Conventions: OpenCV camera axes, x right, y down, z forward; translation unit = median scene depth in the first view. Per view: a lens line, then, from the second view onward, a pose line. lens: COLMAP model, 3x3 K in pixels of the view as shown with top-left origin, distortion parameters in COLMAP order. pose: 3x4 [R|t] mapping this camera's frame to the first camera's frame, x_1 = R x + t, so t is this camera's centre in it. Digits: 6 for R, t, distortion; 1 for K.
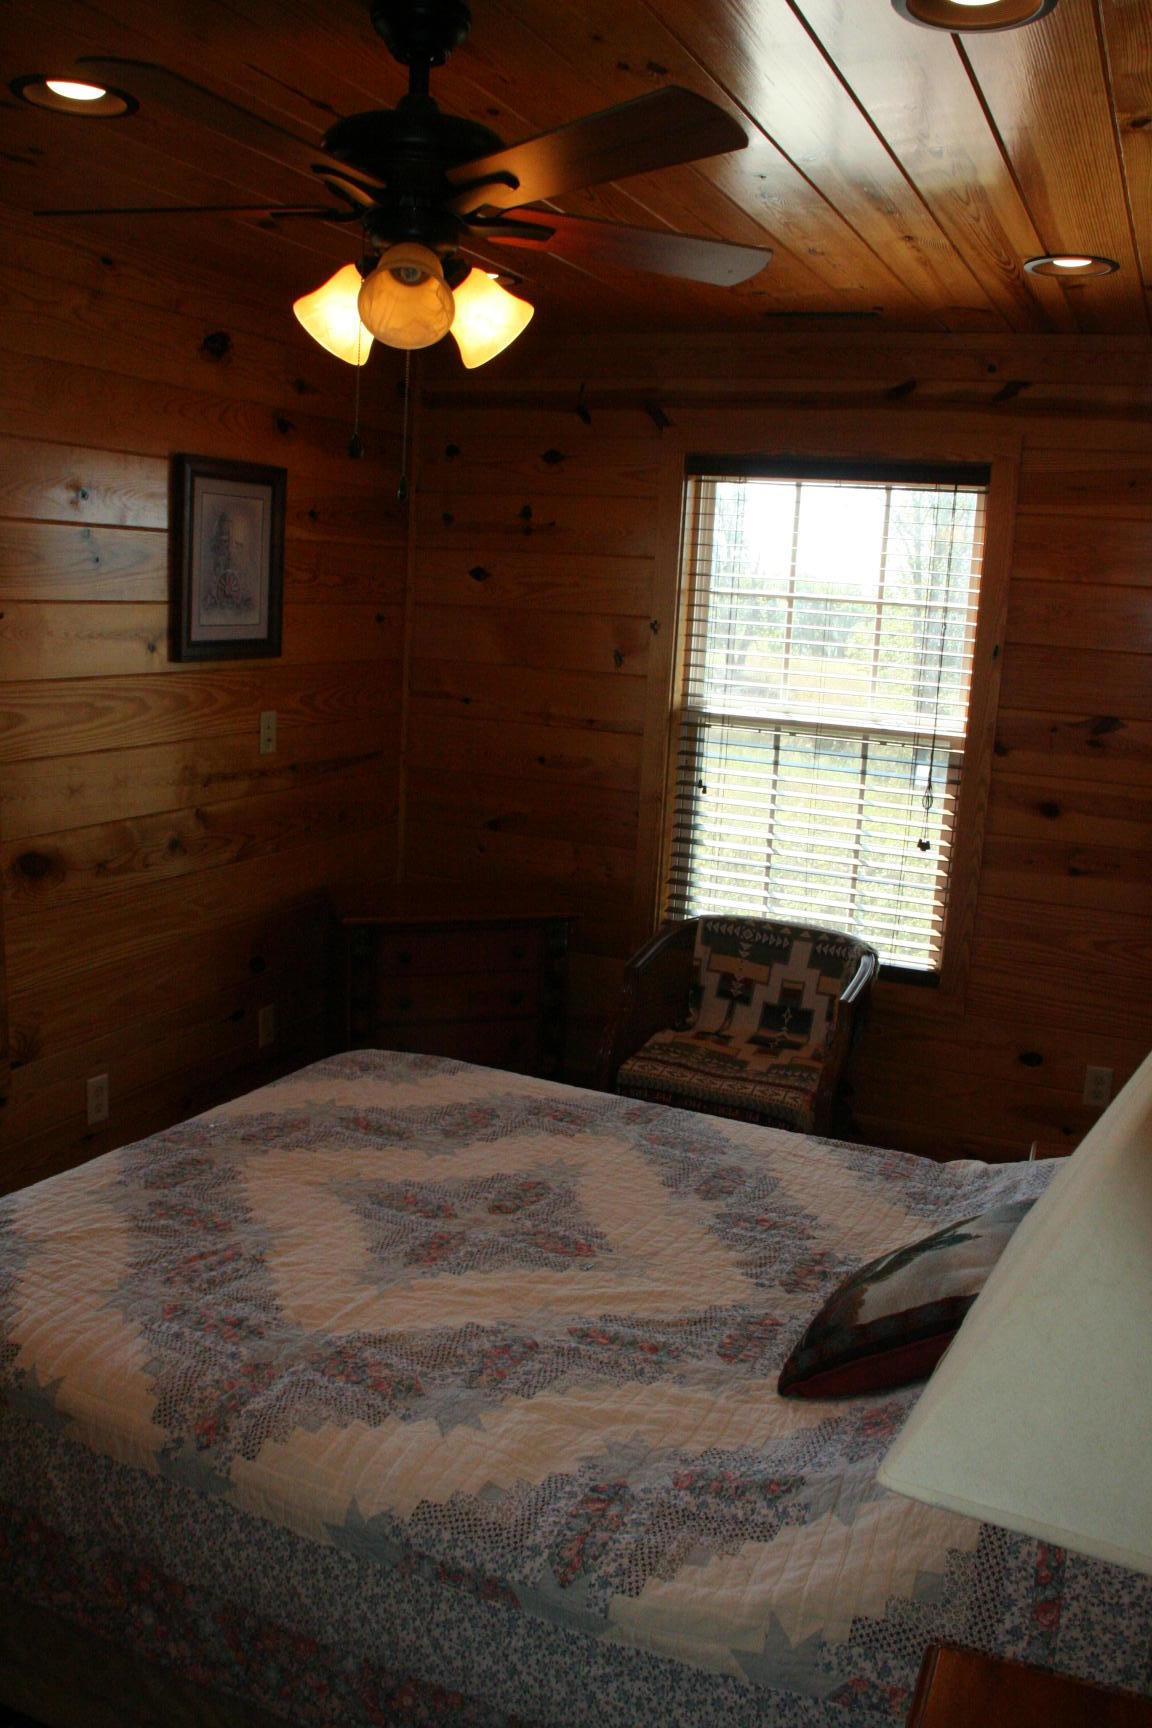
lens RADIAL K [[1441.7, 0, 618.6], [0, 1441.7, 857.0], [0, 0, 1]] dist [-0.166155, 0.098903]
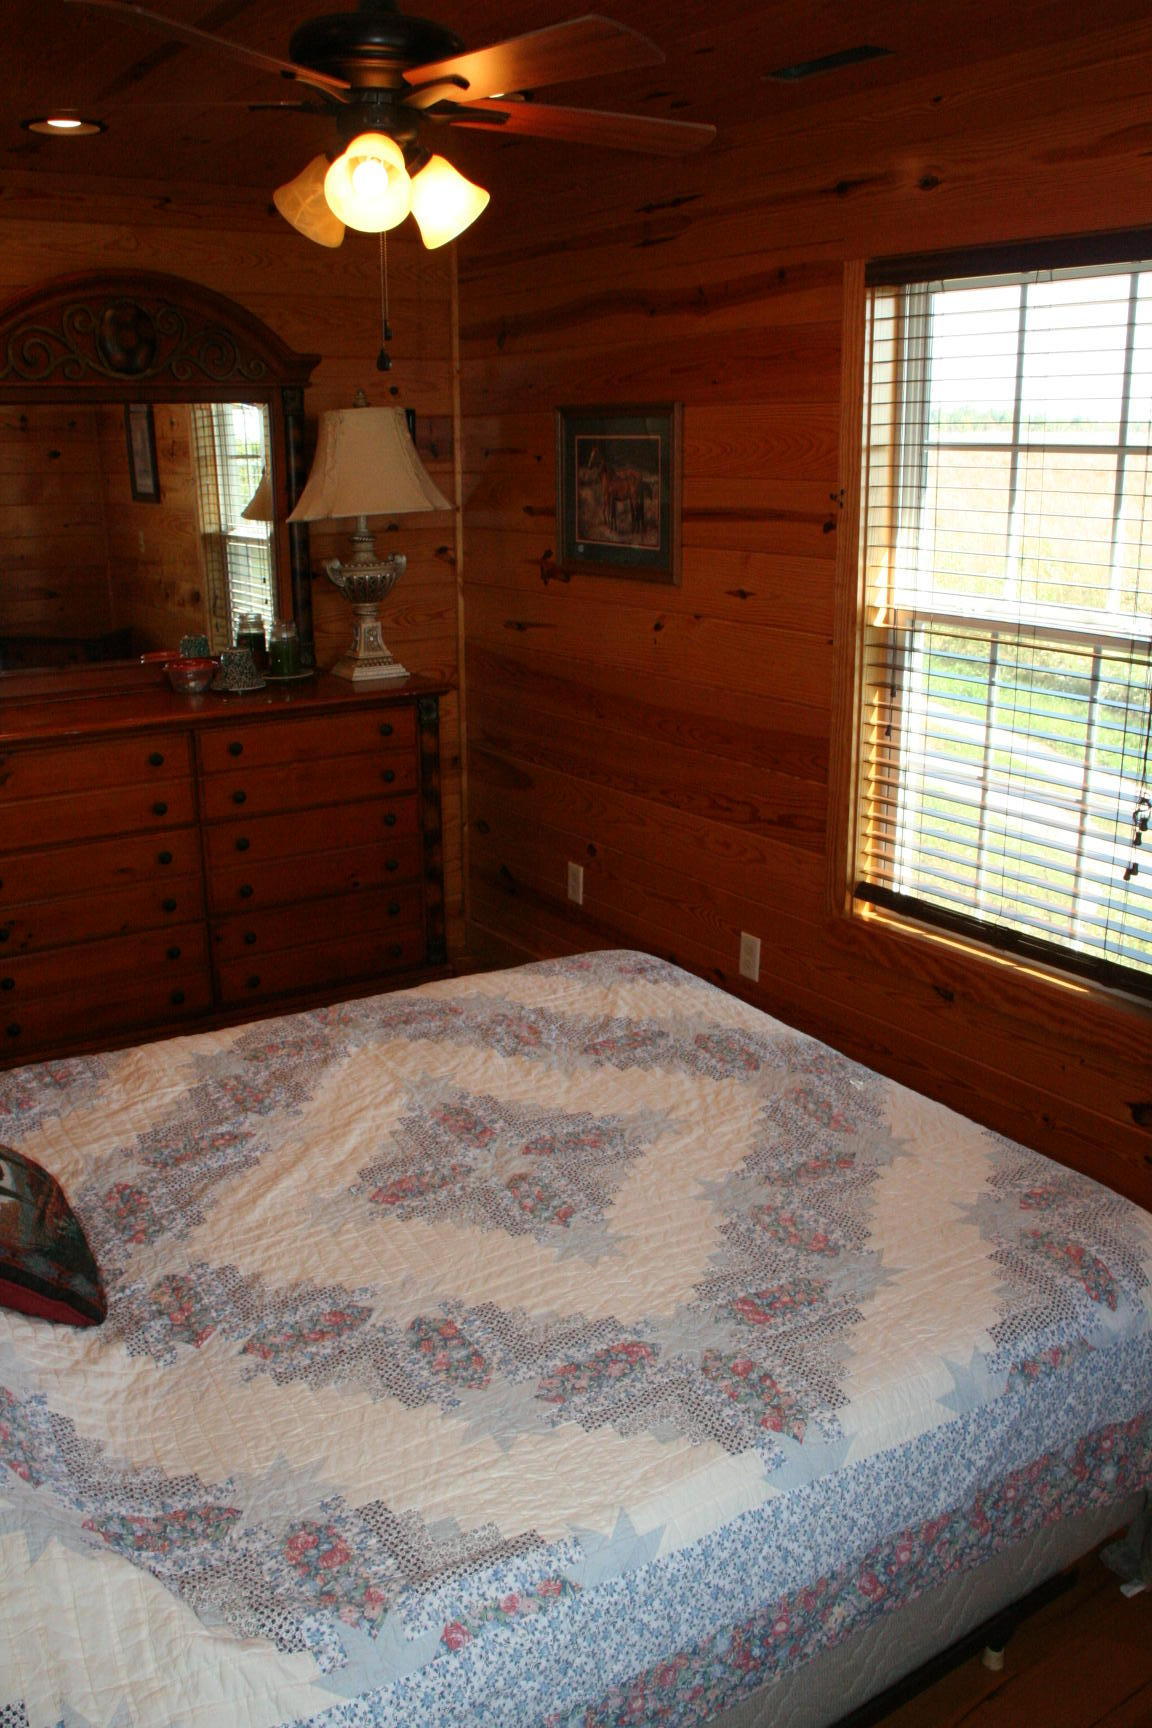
lens RADIAL K [[1525.5, 0, 577.4], [0, 1525.5, 891.6], [0, 0, 1]] dist [-0.012713, -0.008207]
pose [[-0.567332, 0.198802, -0.799132, 0.654031], [-0.164208, 0.923622, 0.346349, -0.264365], [0.806951, 0.327719, -0.491356, 1.532963]]
